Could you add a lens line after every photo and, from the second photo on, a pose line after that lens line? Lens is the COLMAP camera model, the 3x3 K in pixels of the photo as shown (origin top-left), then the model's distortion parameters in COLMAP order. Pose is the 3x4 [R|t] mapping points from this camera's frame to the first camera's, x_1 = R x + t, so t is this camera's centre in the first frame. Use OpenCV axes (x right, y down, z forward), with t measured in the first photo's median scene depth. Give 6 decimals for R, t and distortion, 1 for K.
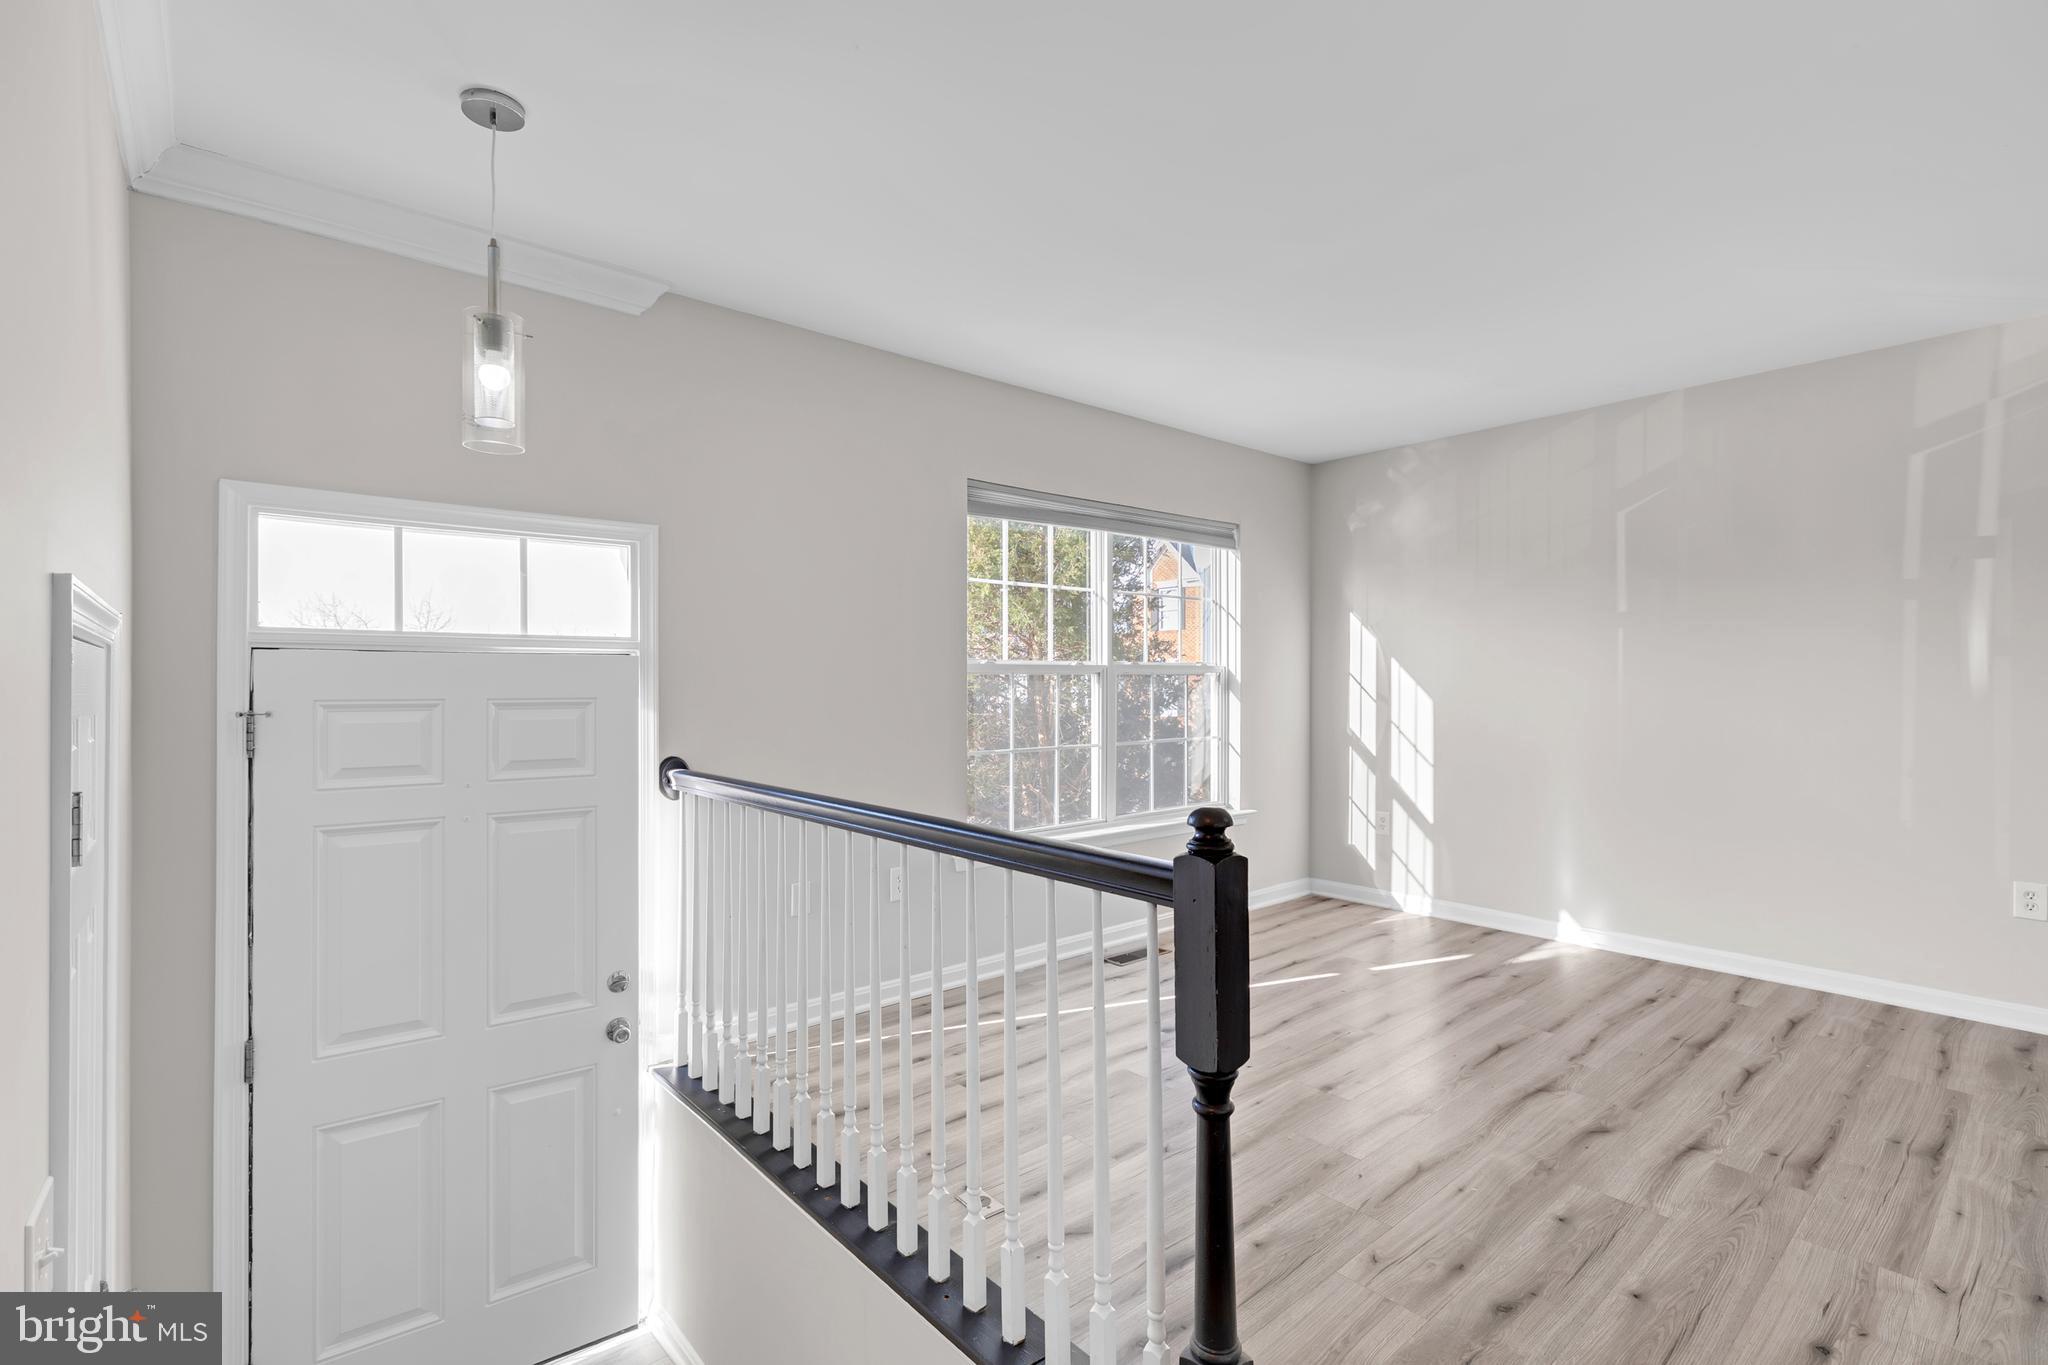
lens RADIAL K [[936.3, 0, 1034.8], [0, 936.3, 682.7], [0, 0, 1]] dist [0.008067, -0.000265]
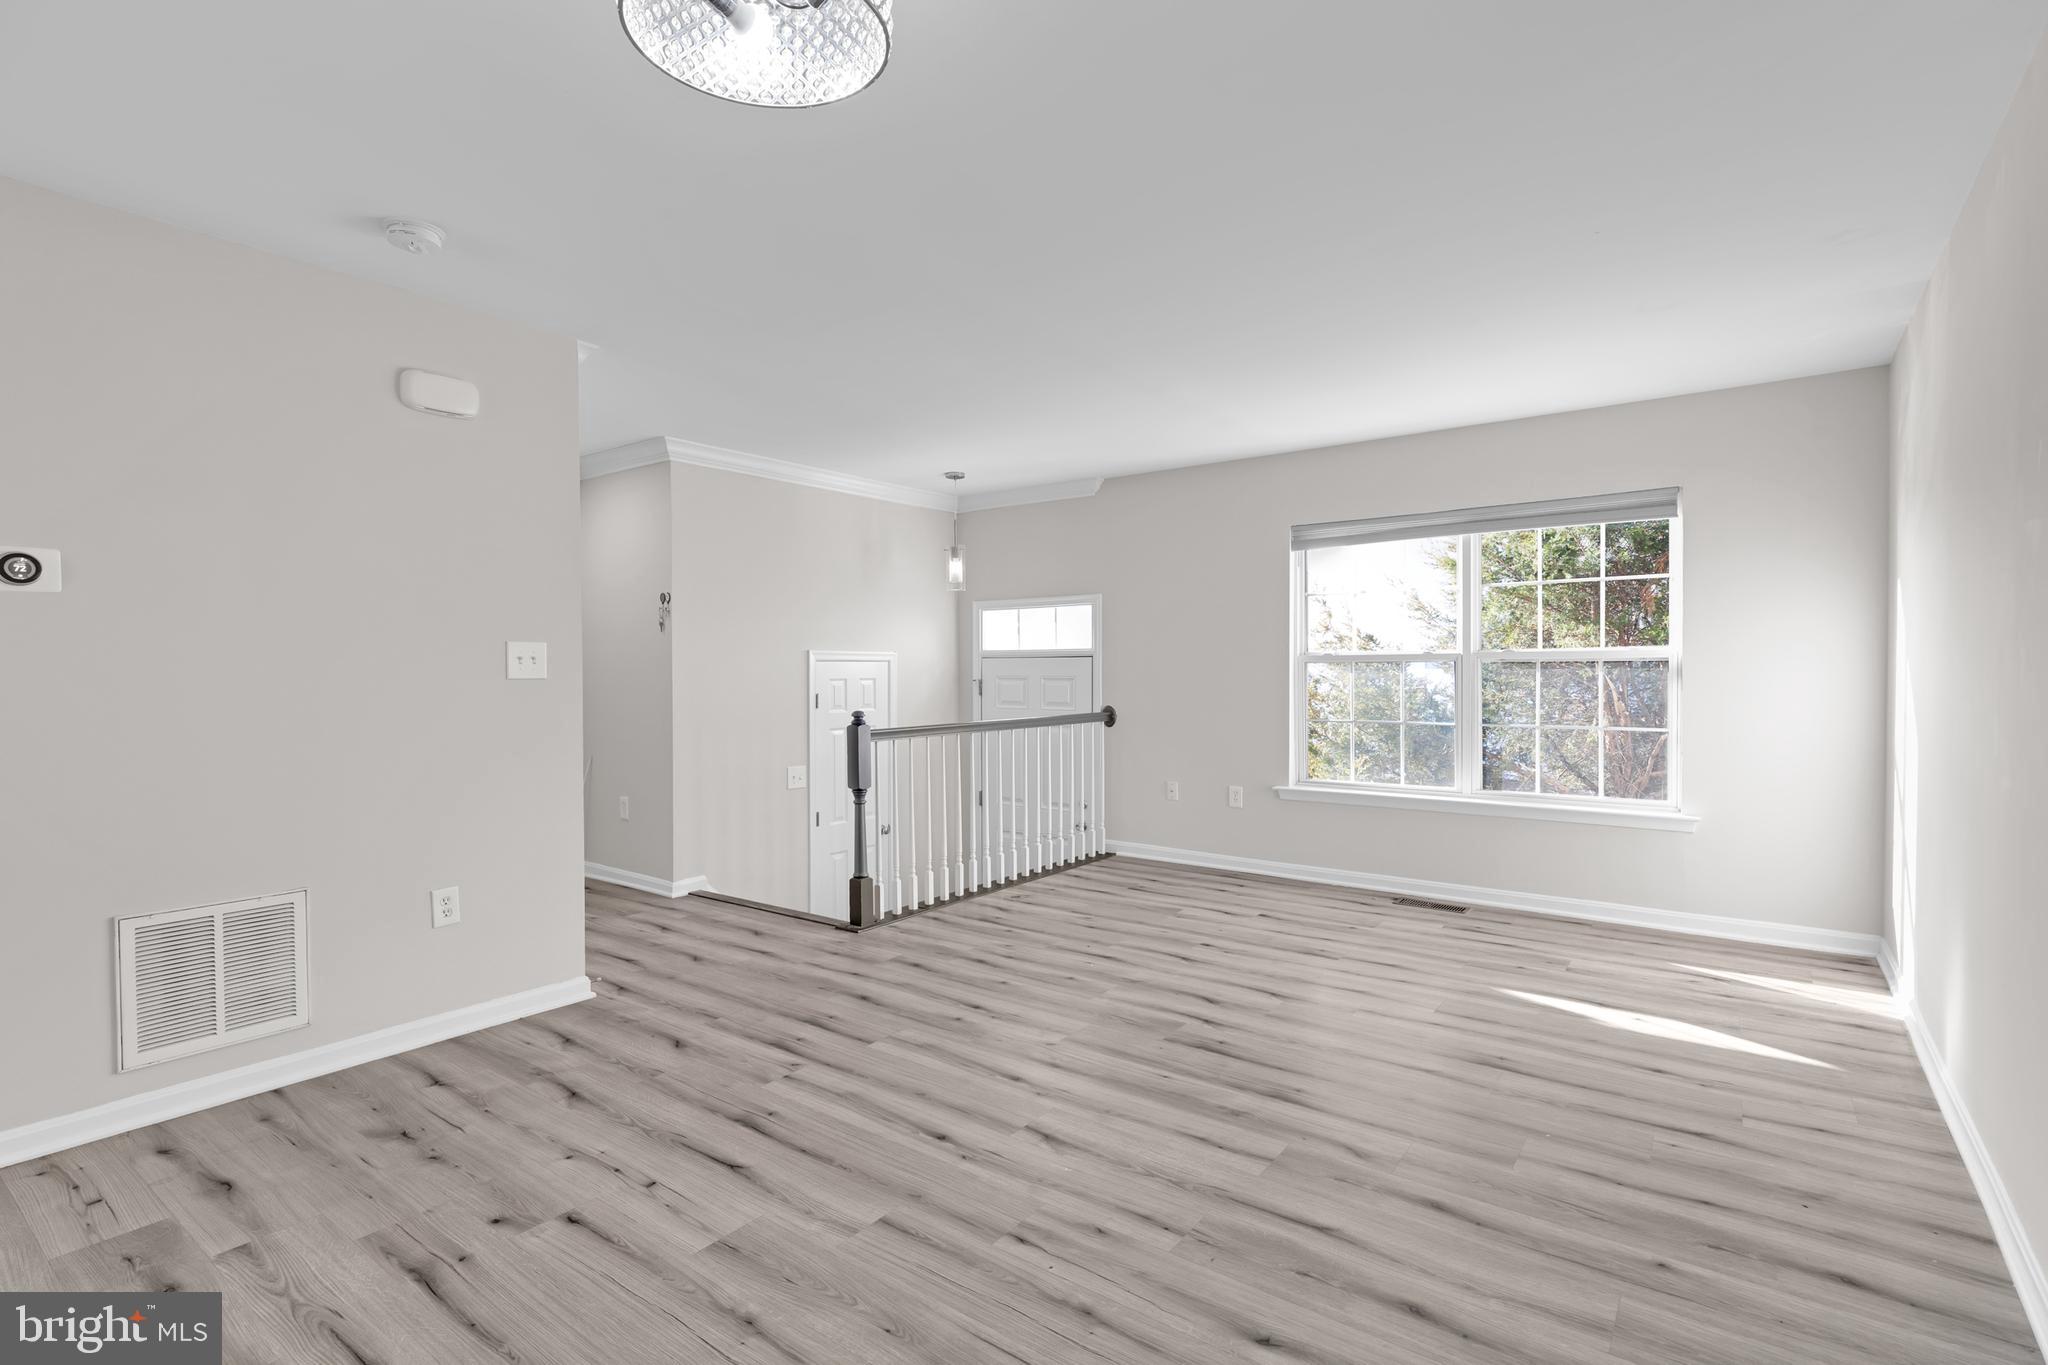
lens RADIAL K [[936.3, 0, 1043.8], [0, 936.3, 680.4], [0, 0, 1]] dist [0.008067, -0.000265]
pose [[0.242988, 0.013460, -0.969936, 1.694358], [0.005857, 0.999865, 0.015343, -0.008518], [0.970012, -0.009410, 0.242876, 0.403923]]
